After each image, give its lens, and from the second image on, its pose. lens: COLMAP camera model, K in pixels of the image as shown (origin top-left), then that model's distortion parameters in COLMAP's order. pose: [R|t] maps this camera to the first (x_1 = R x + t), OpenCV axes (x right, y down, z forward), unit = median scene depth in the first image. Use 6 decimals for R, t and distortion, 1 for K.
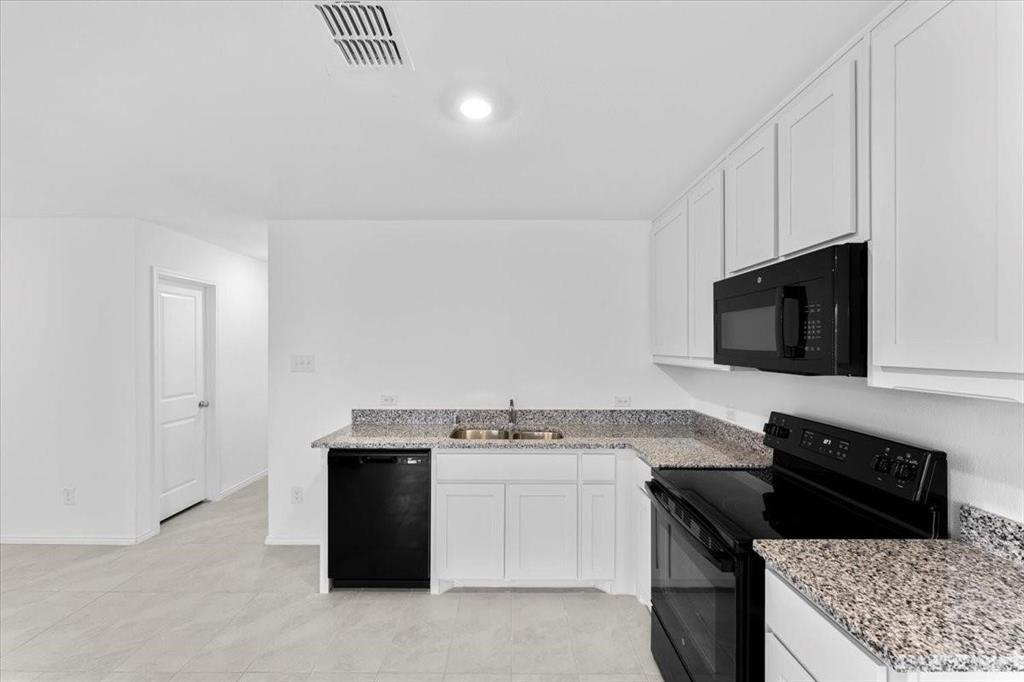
lens RADIAL K [[410.8, 0, 514.1], [0, 410.8, 346.8], [0, 0, 1]] dist [0.008000, -0.000333]
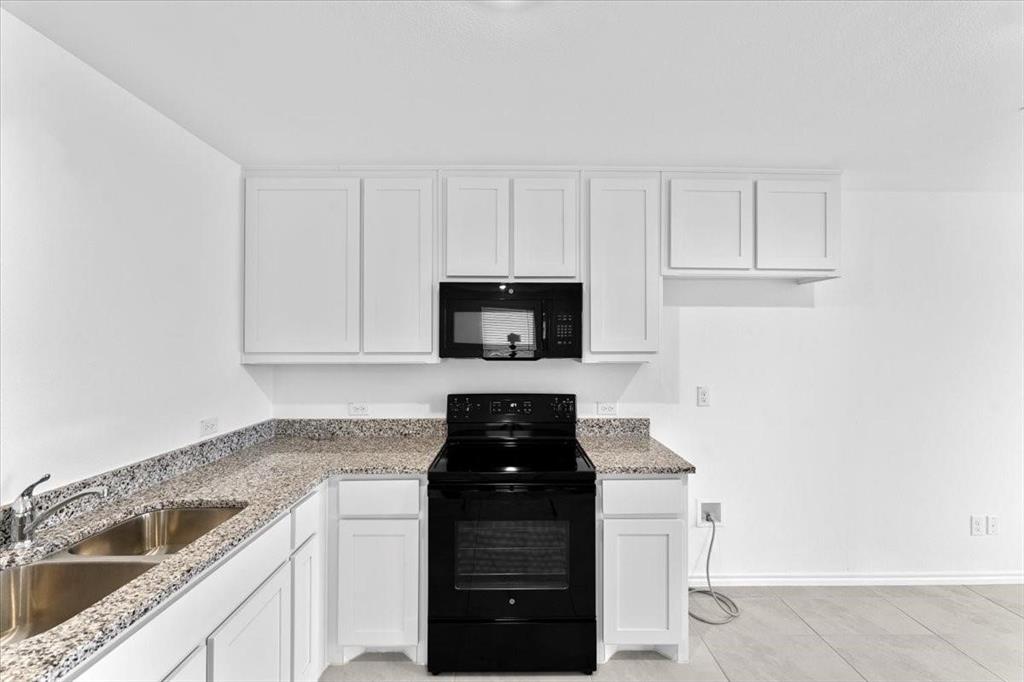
lens RADIAL K [[410.8, 0, 512.6], [0, 410.8, 336.8], [0, 0, 1]] dist [0.008000, -0.000333]
pose [[-0.002580, 0.012231, 0.999922, -0.486155], [-0.000820, 0.999925, -0.012233, 0.000951], [-0.999996, -0.000852, -0.002569, 0.666871]]
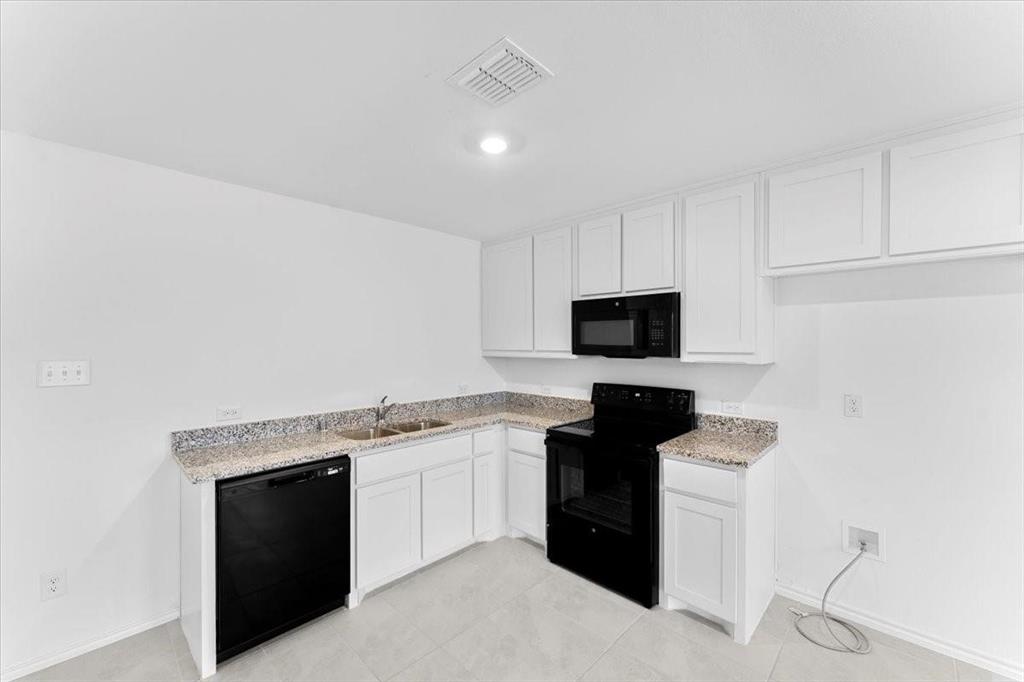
lens RADIAL K [[410.8, 0, 513.1], [0, 410.8, 342.8], [0, 0, 1]] dist [0.008000, -0.000333]
pose [[0.698407, -0.005281, 0.715682, -0.617000], [0.004806, 0.999985, 0.002689, -0.005221], [-0.715685, 0.001561, 0.698421, 0.080086]]
